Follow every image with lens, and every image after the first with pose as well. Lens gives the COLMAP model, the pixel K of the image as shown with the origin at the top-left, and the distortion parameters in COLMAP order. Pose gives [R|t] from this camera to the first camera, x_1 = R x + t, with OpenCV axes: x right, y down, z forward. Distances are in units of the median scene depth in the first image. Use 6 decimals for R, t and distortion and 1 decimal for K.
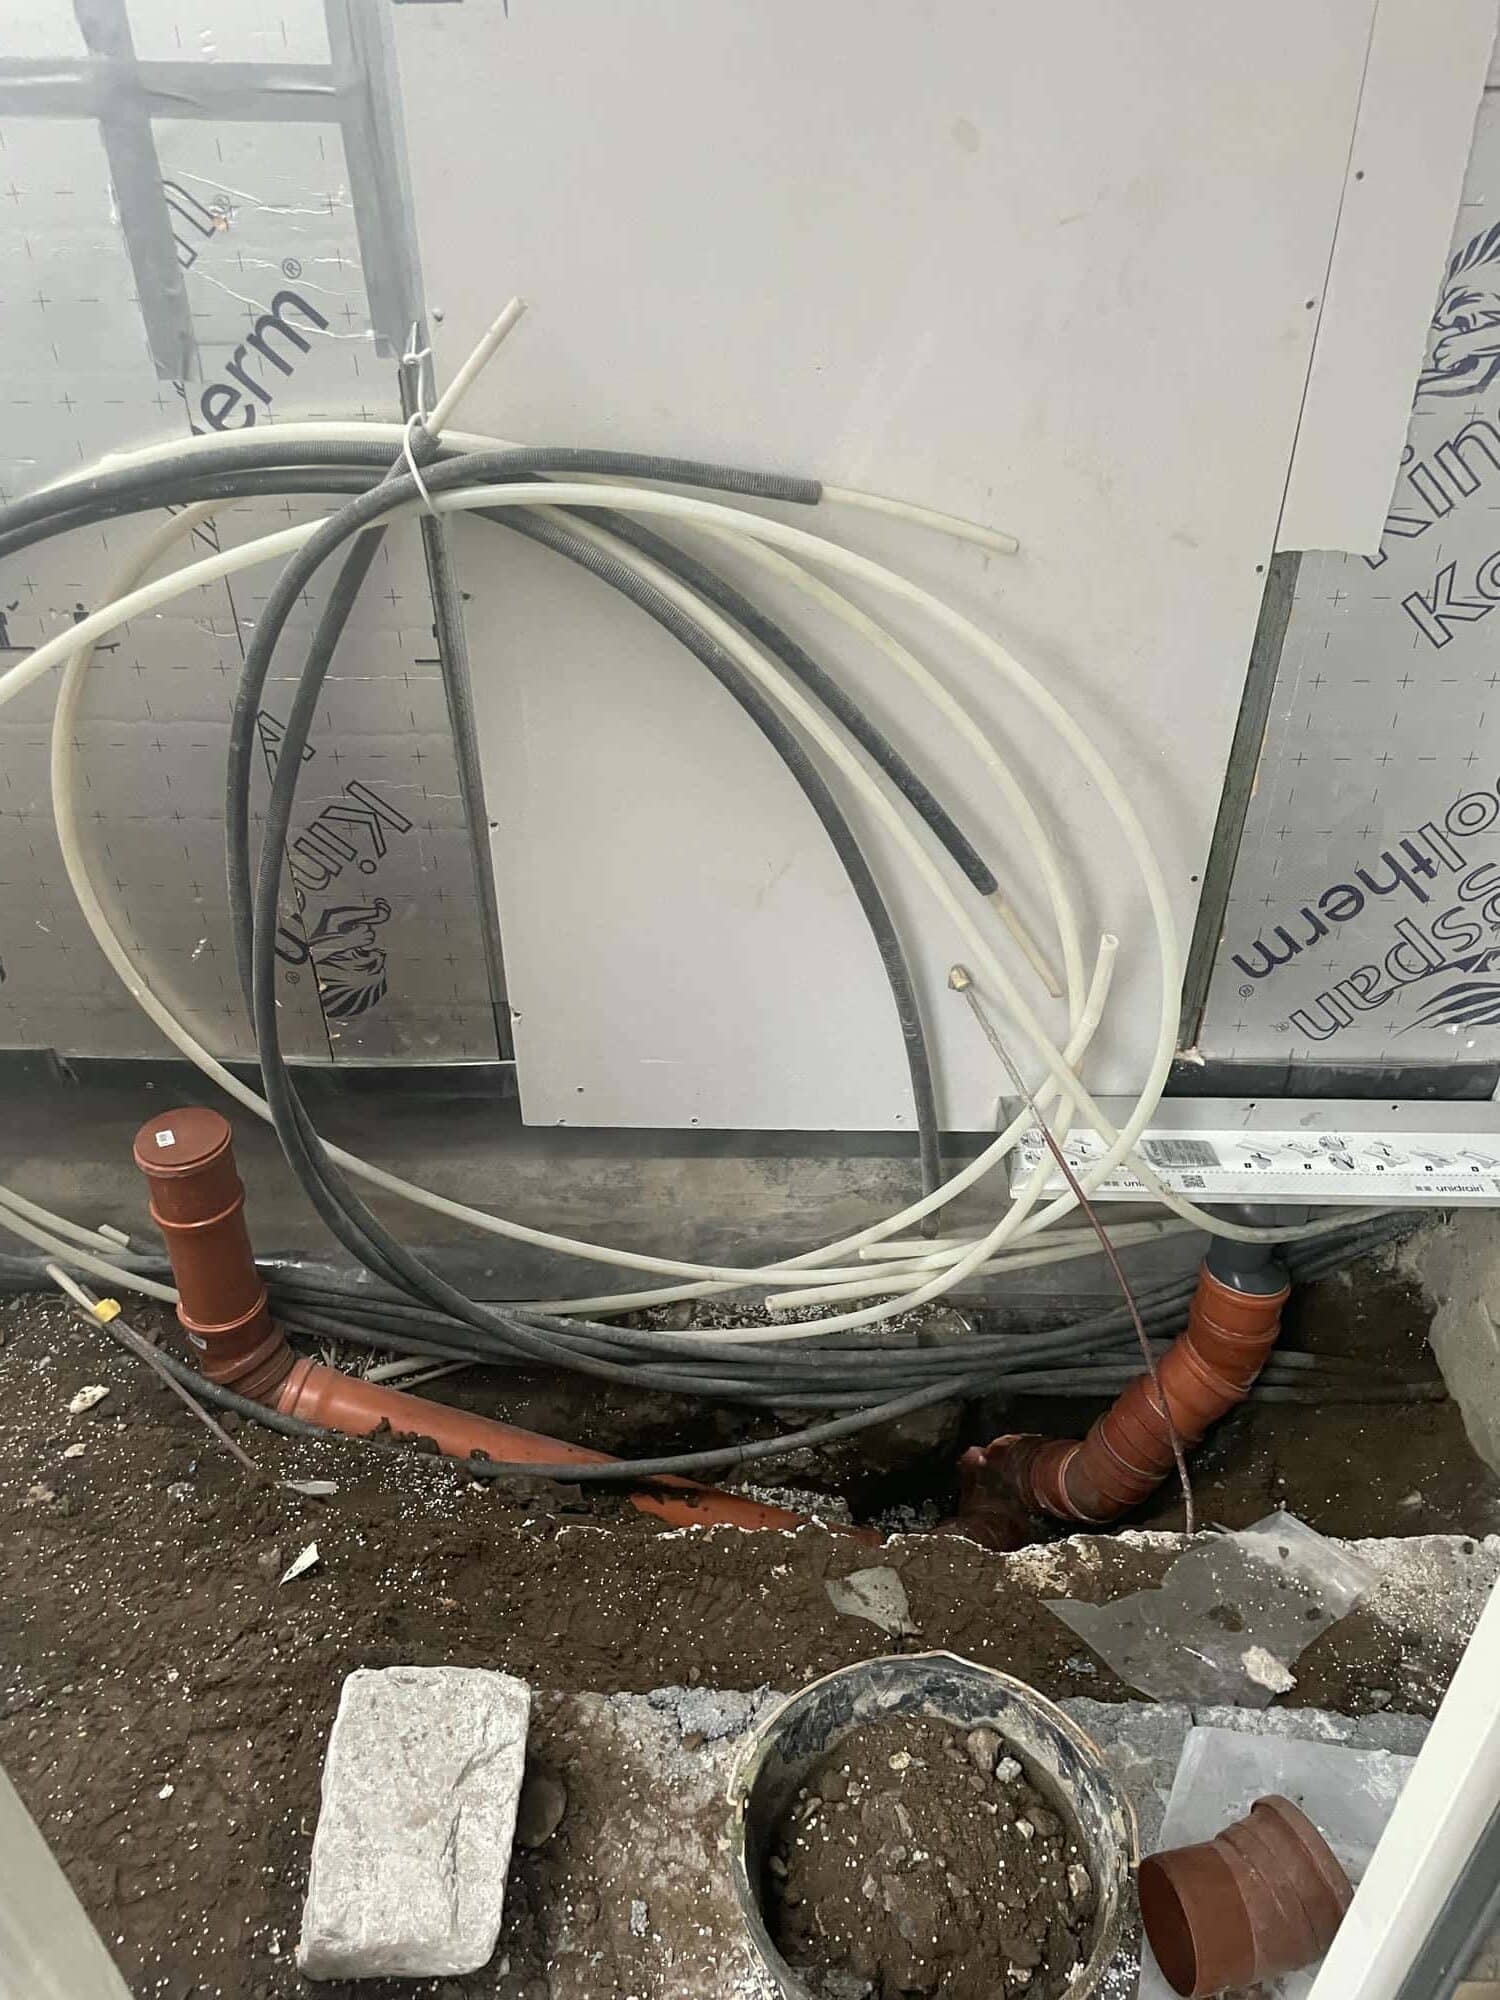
lens RADIAL K [[1522.1, 0, 746.5], [0, 1522.1, 998.4], [0, 0, 1]] dist [0.086845, -0.116971]
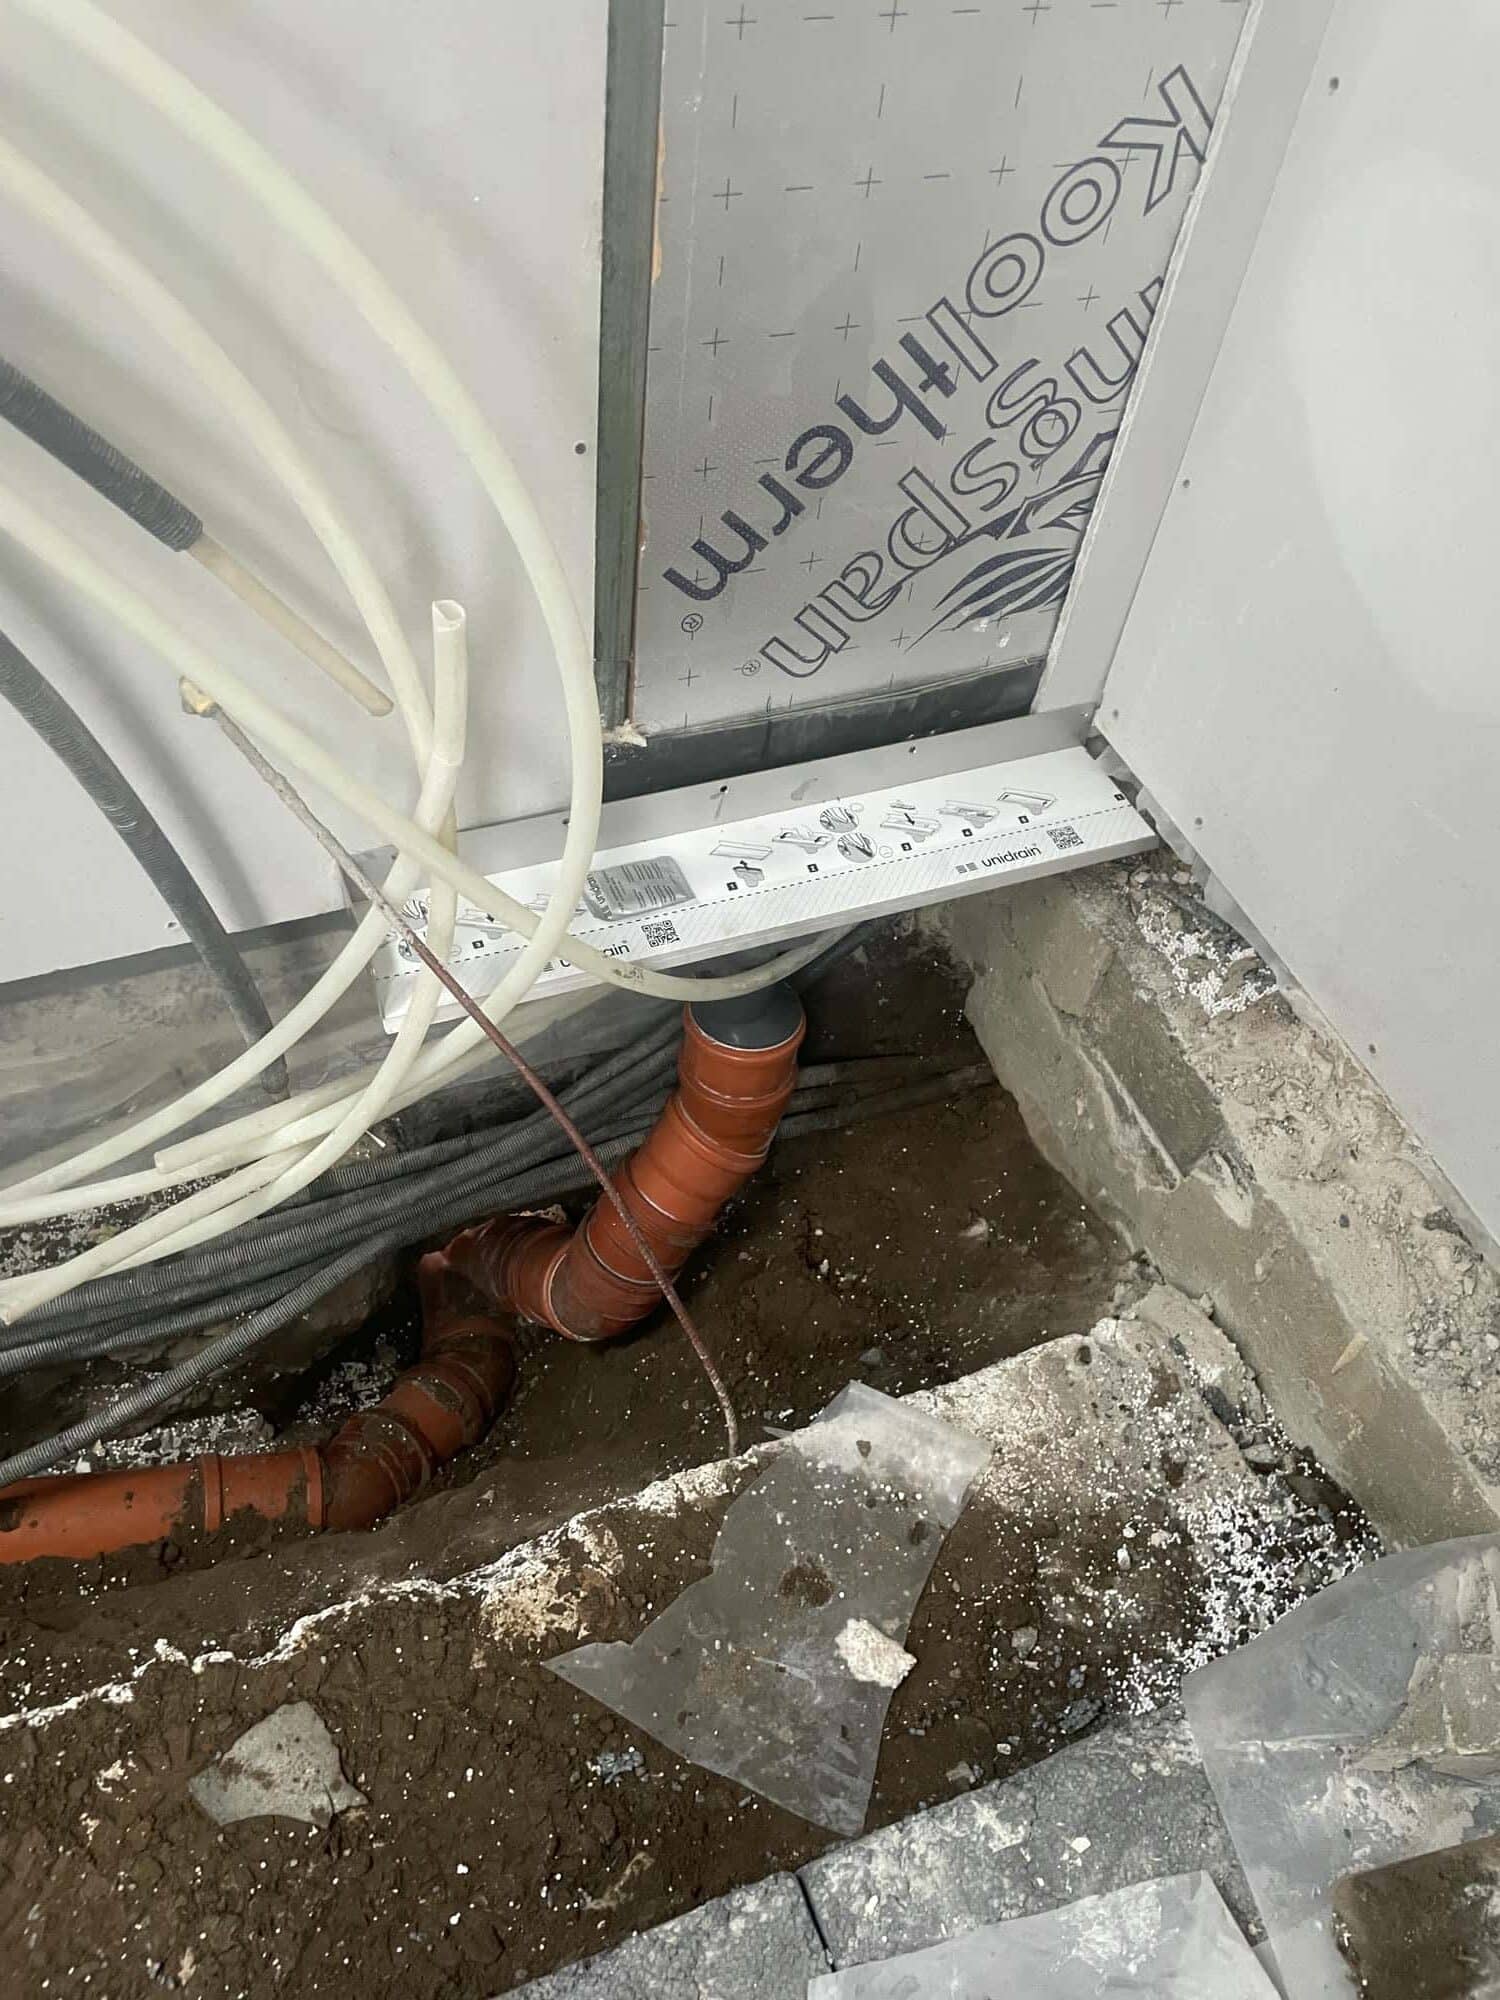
lens RADIAL K [[1522.1, 0, 744.7], [0, 1522.1, 983.7], [0, 0, 1]] dist [0.086845, -0.116971]
pose [[0.921076, -0.239719, 0.306844, 0.124358], [0.137785, 0.937697, 0.318967, -0.063519], [-0.364189, -0.251514, 0.896720, 0.413446]]
